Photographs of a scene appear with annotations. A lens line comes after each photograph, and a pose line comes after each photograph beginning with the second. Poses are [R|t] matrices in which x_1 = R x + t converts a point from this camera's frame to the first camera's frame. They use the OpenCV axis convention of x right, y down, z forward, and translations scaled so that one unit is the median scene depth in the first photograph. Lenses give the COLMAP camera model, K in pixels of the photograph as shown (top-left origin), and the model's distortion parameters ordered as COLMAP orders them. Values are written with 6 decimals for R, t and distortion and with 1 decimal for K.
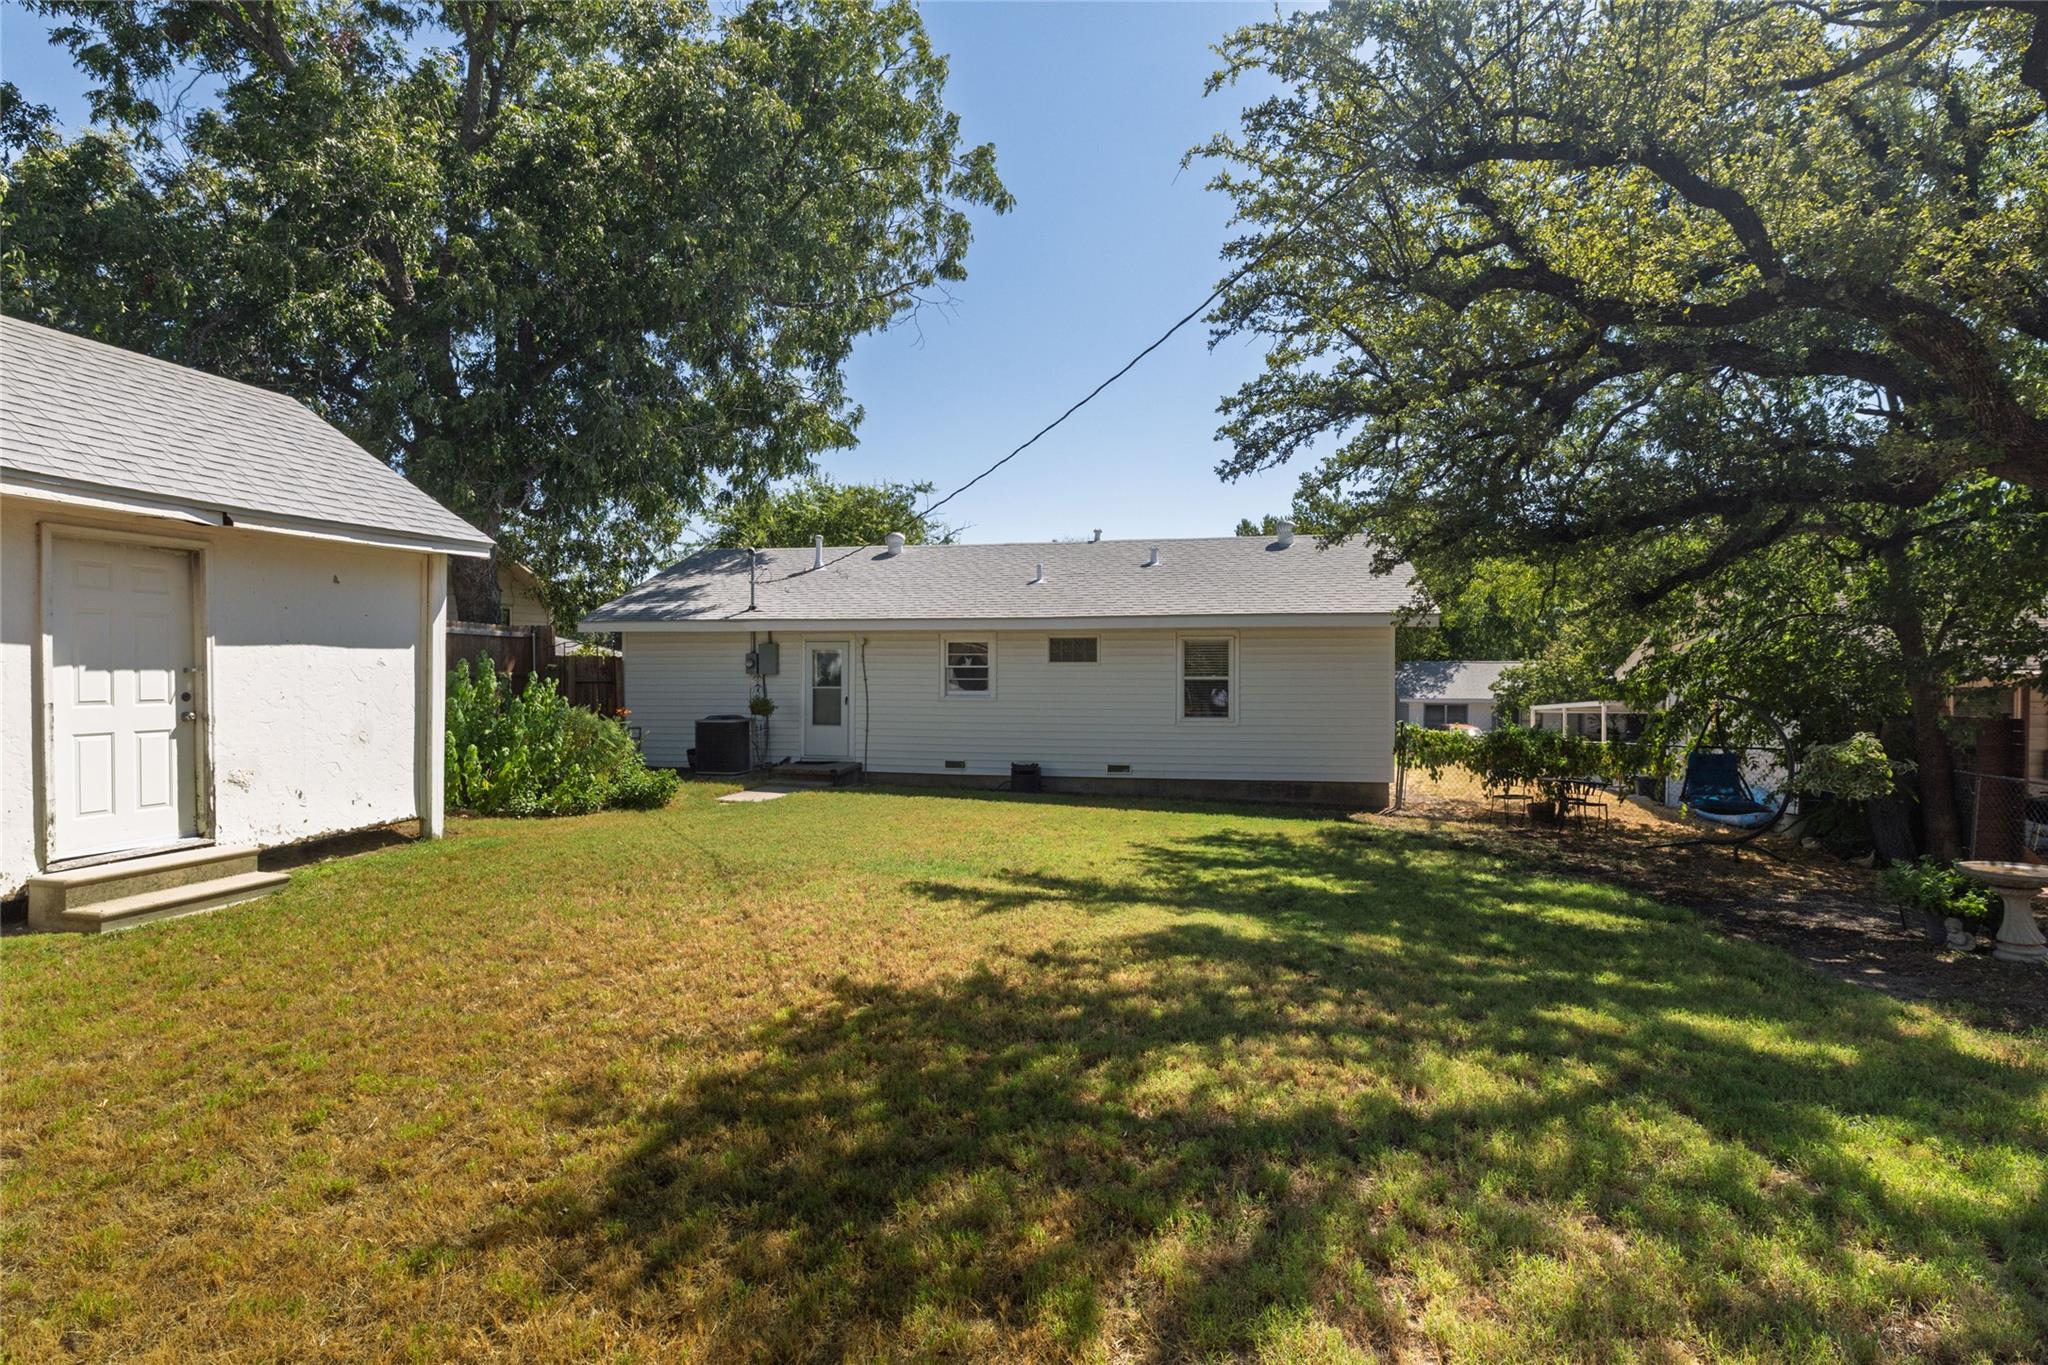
lens RADIAL K [[1008.3, 0, 1023.3], [0, 1008.3, 677.0], [0, 0, 1]] dist [-0.000967, -0.000021]
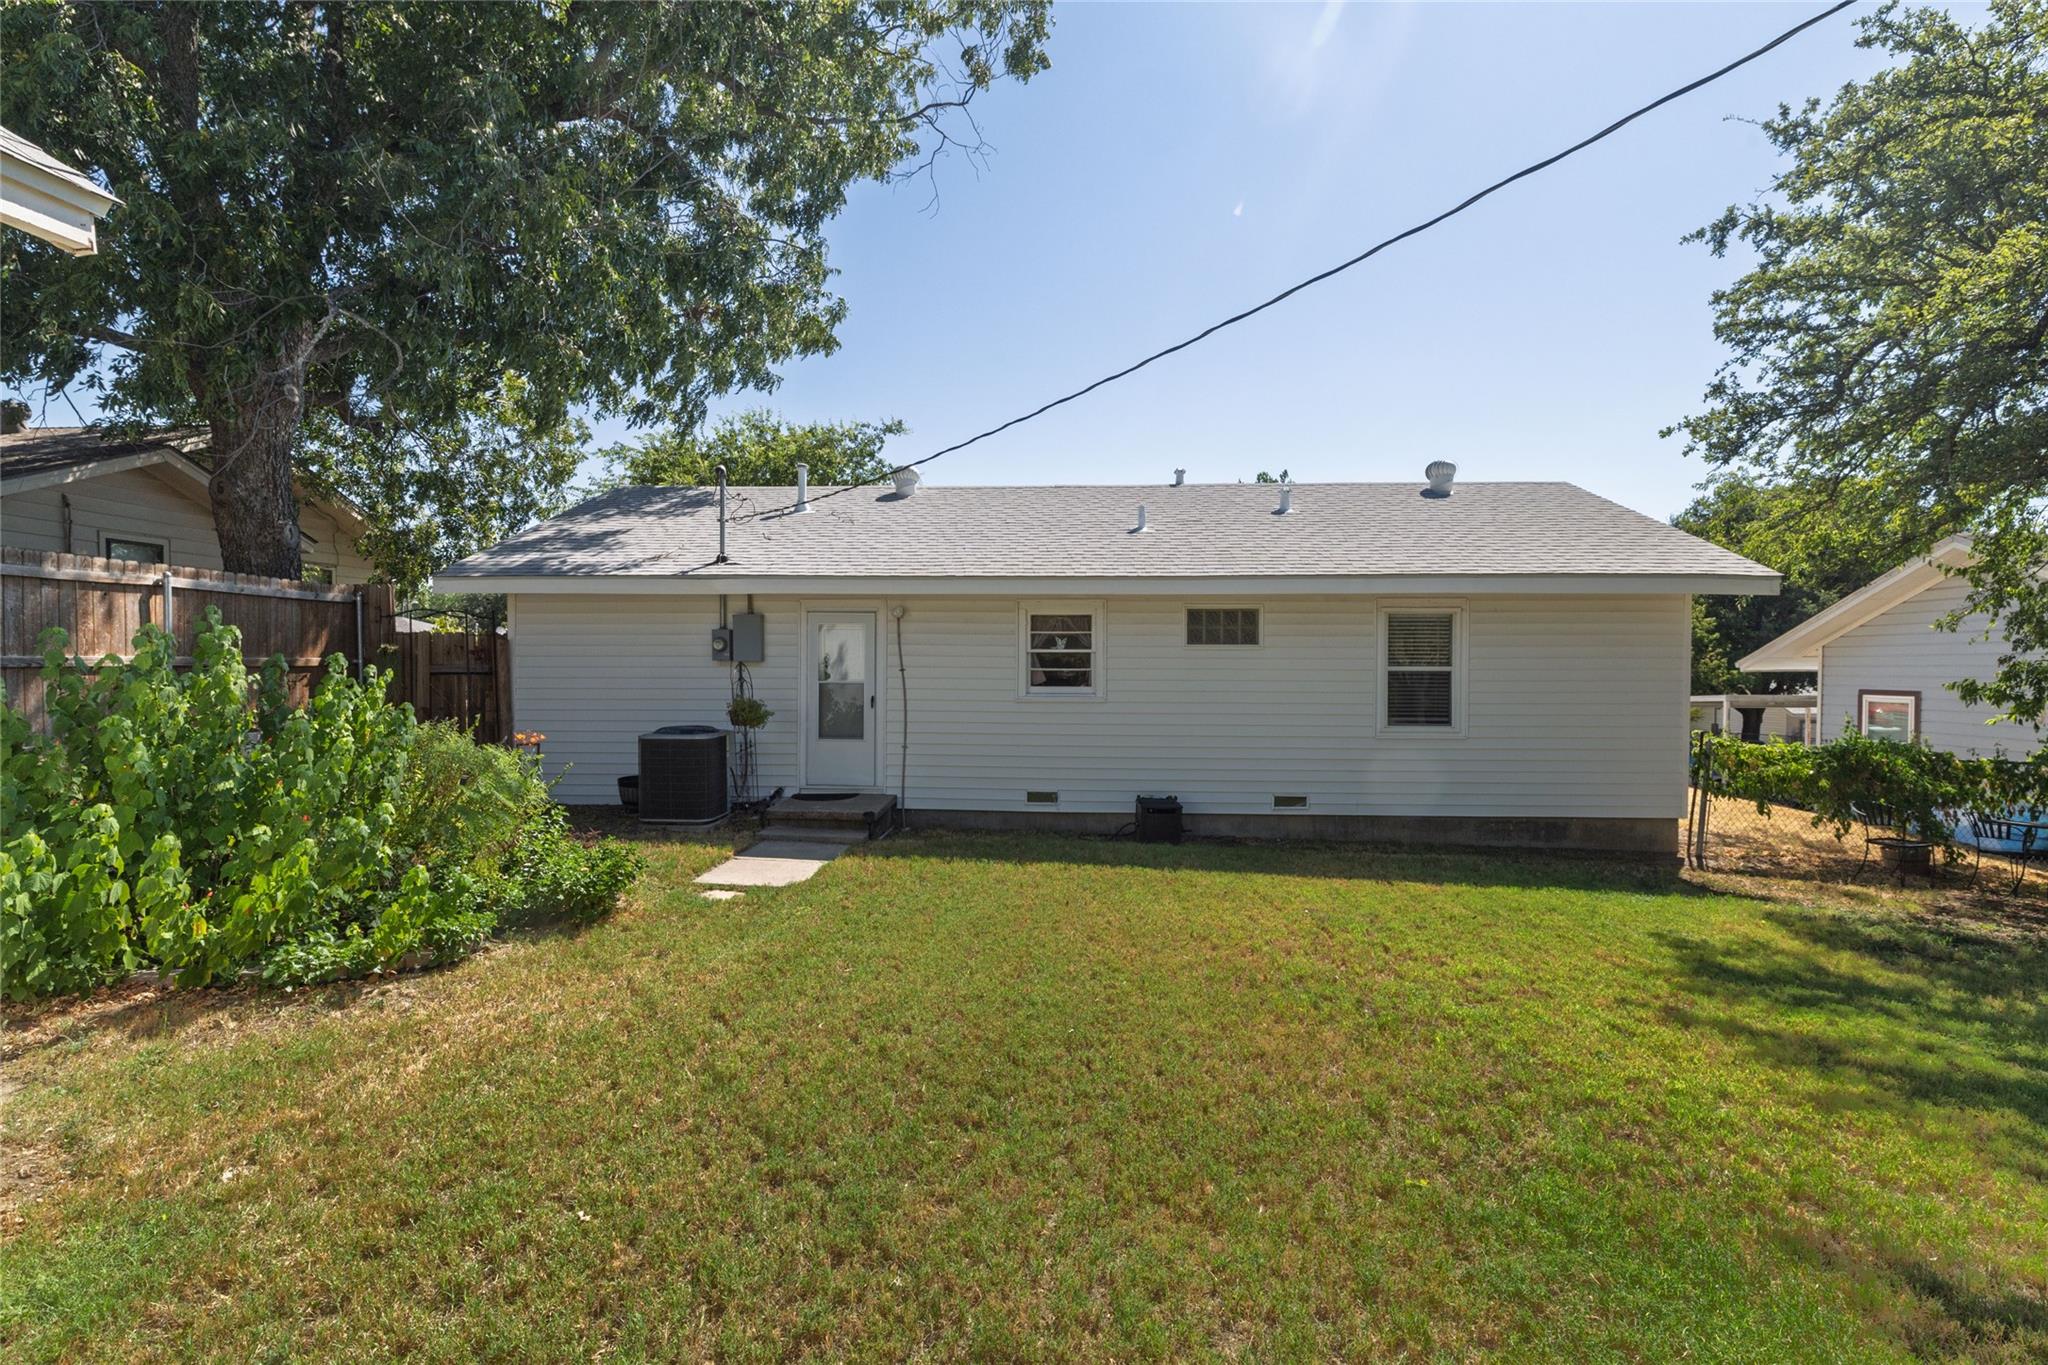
lens RADIAL K [[941.6, 0, 1024.7], [0, 941.6, 684.6], [0, 0, 1]] dist [0.004500, -0.000076]
pose [[0.989131, -0.000417, 0.147038, -0.169373], [-0.002984, 0.999733, 0.022907, -0.002152], [-0.147008, -0.023097, 0.988866, 0.380509]]
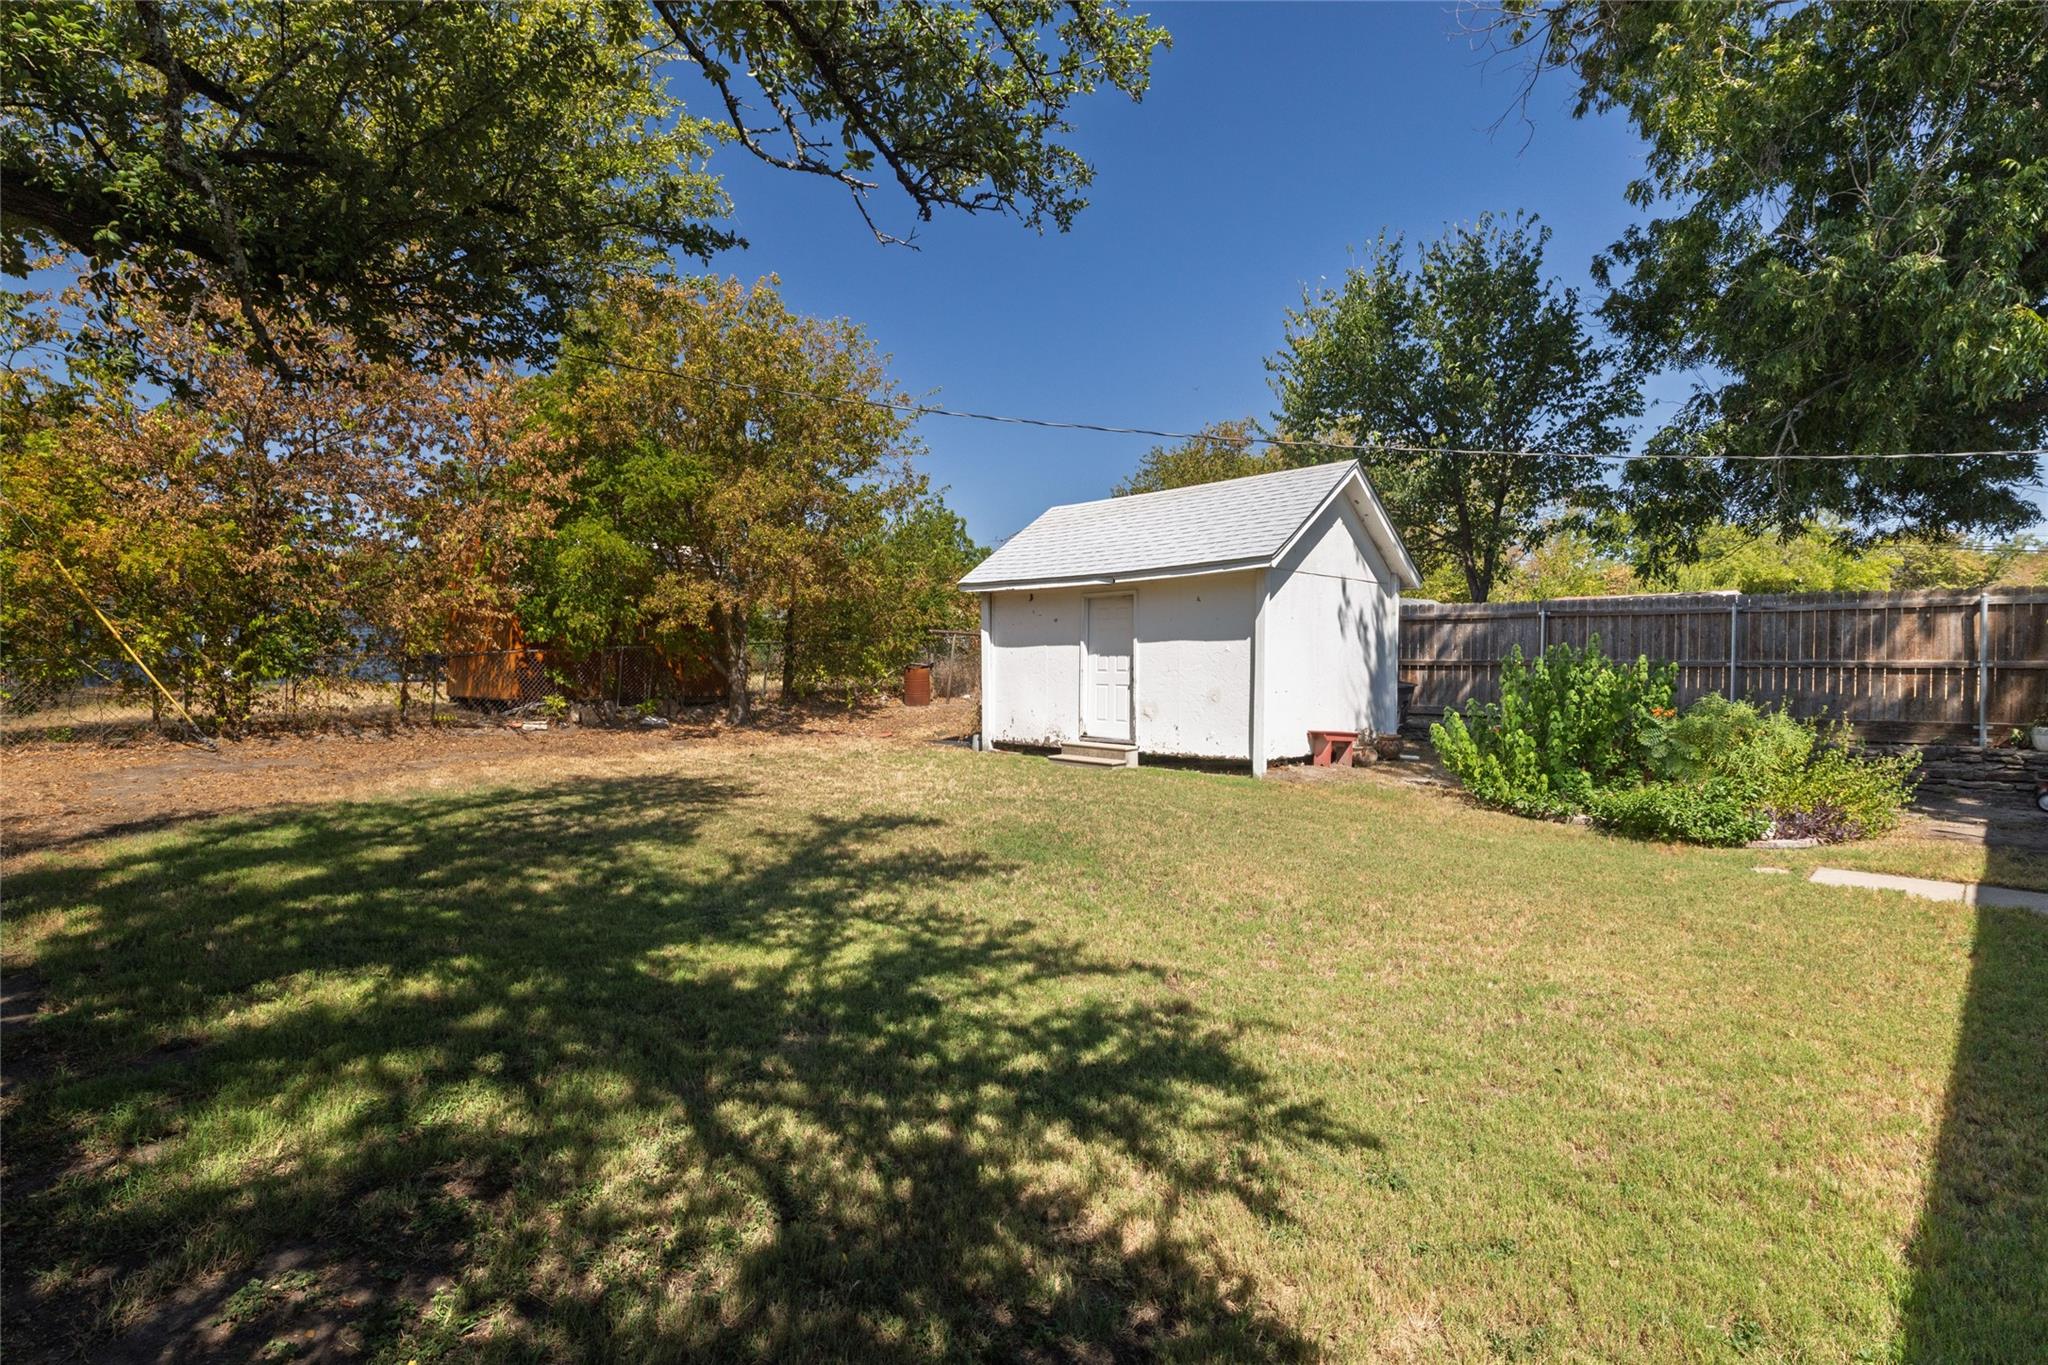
lens RADIAL K [[1008.3, 0, 1025.2], [0, 1008.3, 678.4], [0, 0, 1]] dist [-0.000967, -0.000021]
pose [[-0.546552, 0.011742, -0.837343, 0.403004], [-0.008464, 0.999773, 0.019543, 0.000336], [0.837382, 0.017768, -0.546329, 0.802971]]
